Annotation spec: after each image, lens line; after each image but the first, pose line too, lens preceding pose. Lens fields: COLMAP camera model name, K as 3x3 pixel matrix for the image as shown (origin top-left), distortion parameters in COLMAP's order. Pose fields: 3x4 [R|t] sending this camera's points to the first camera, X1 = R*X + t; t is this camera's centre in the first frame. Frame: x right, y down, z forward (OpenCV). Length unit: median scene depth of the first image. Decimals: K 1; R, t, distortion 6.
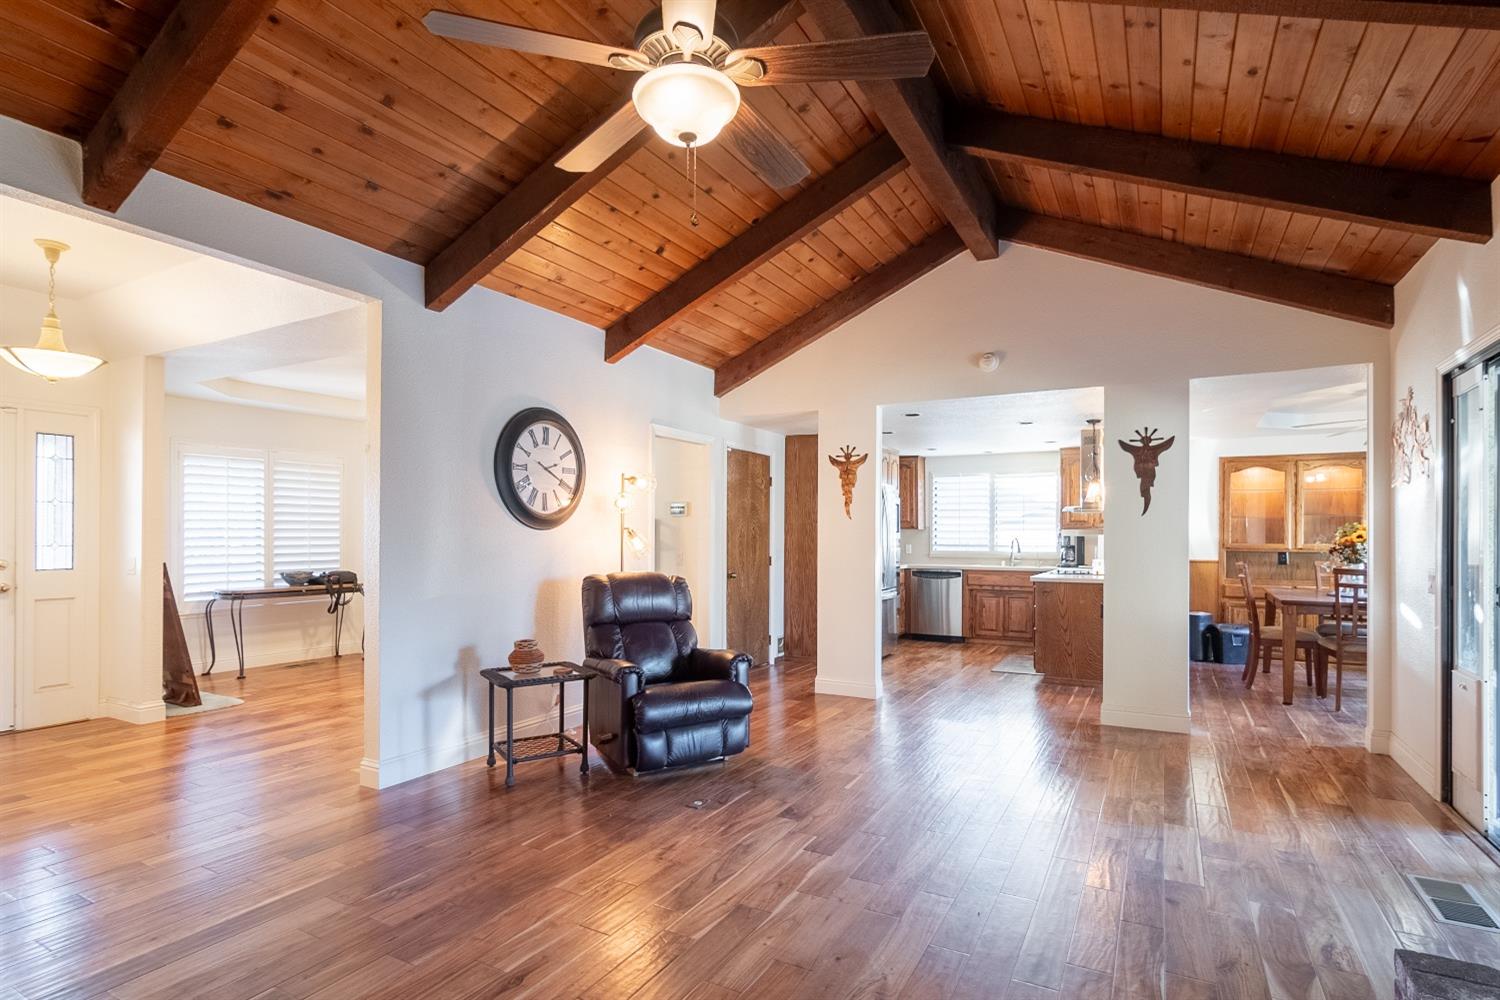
lens RADIAL K [[744.2, 0, 752.6], [0, 744.2, 532.7], [0, 0, 1]] dist [-0.007465, 0.002991]
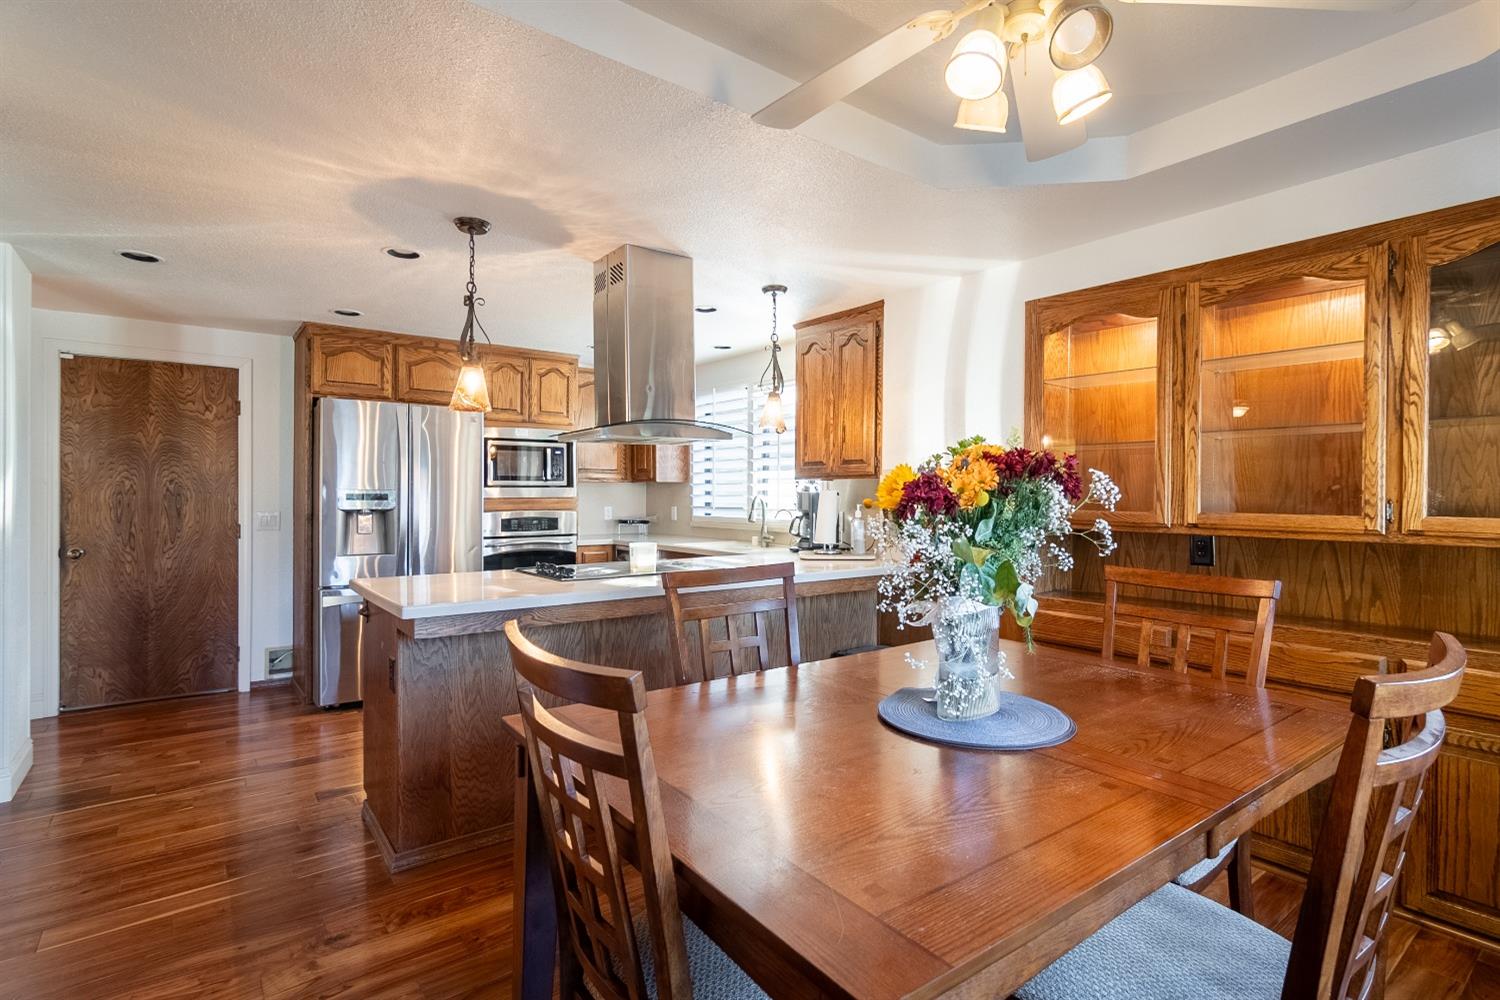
lens RADIAL K [[744.2, 0, 756.3], [0, 744.2, 494.3], [0, 0, 1]] dist [-0.007465, 0.002991]
pose [[0.915363, 0.000899, -0.402628, 0.663359], [0.001839, 0.999978, 0.006412, 0.002969], [0.402625, -0.006609, 0.915341, 0.564489]]
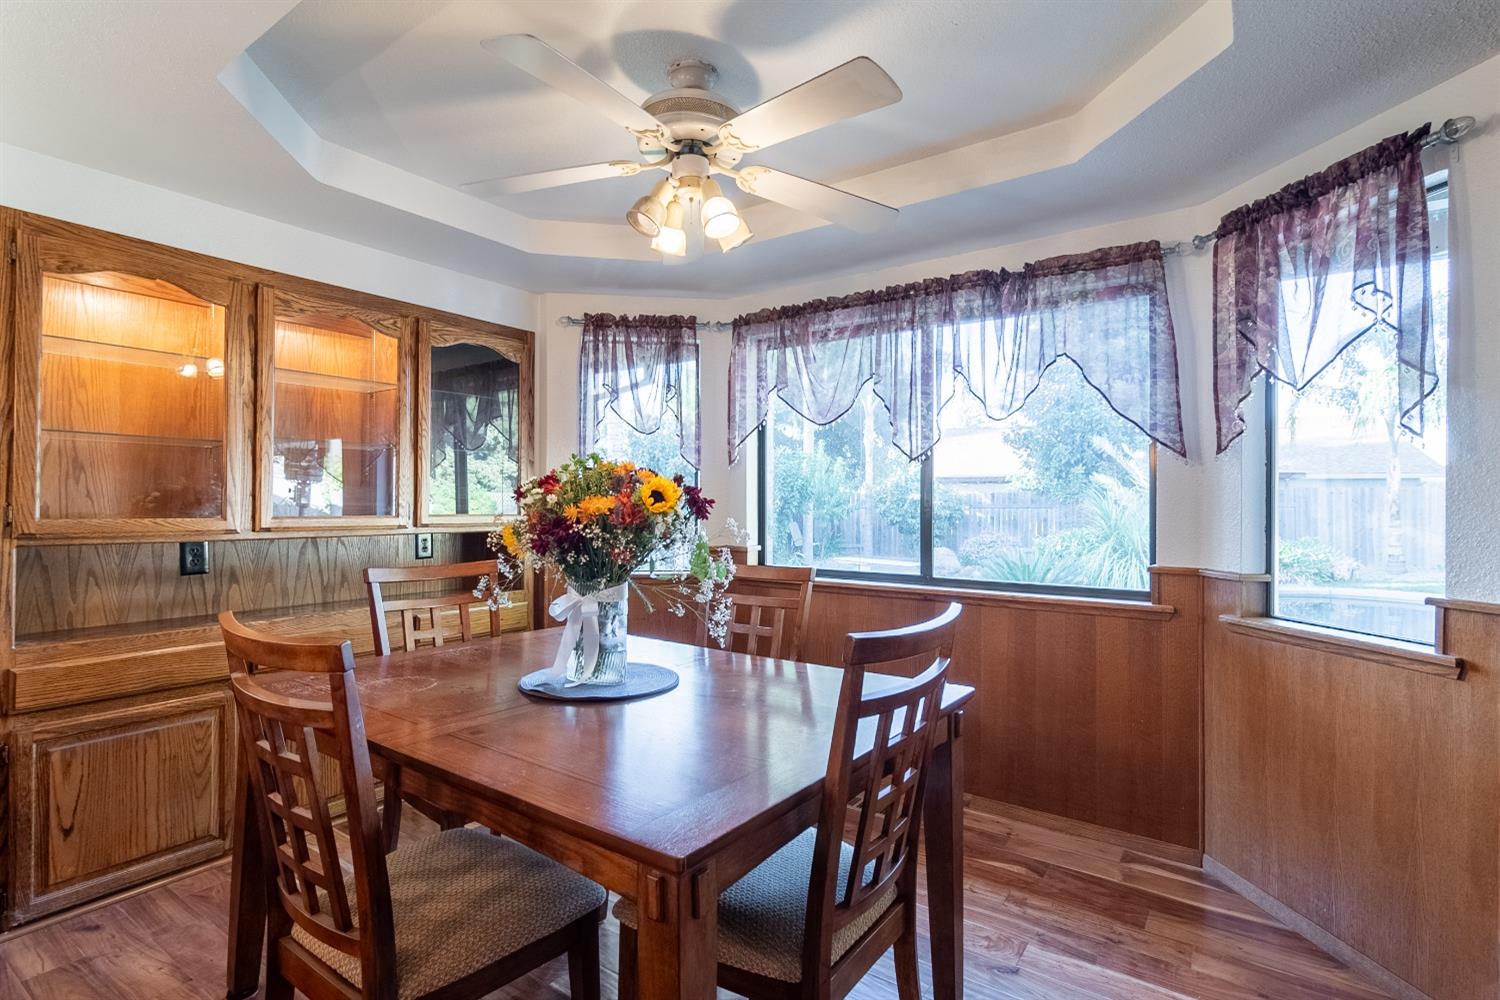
lens RADIAL K [[744.2, 0, 764.1], [0, 744.2, 494.9], [0, 0, 1]] dist [-0.007465, 0.002991]
pose [[0.087667, 0.007558, 0.996121, 0.385630], [-0.008400, 0.999941, -0.006848, 0.004417], [-0.996114, -0.007767, 0.087726, 0.700281]]
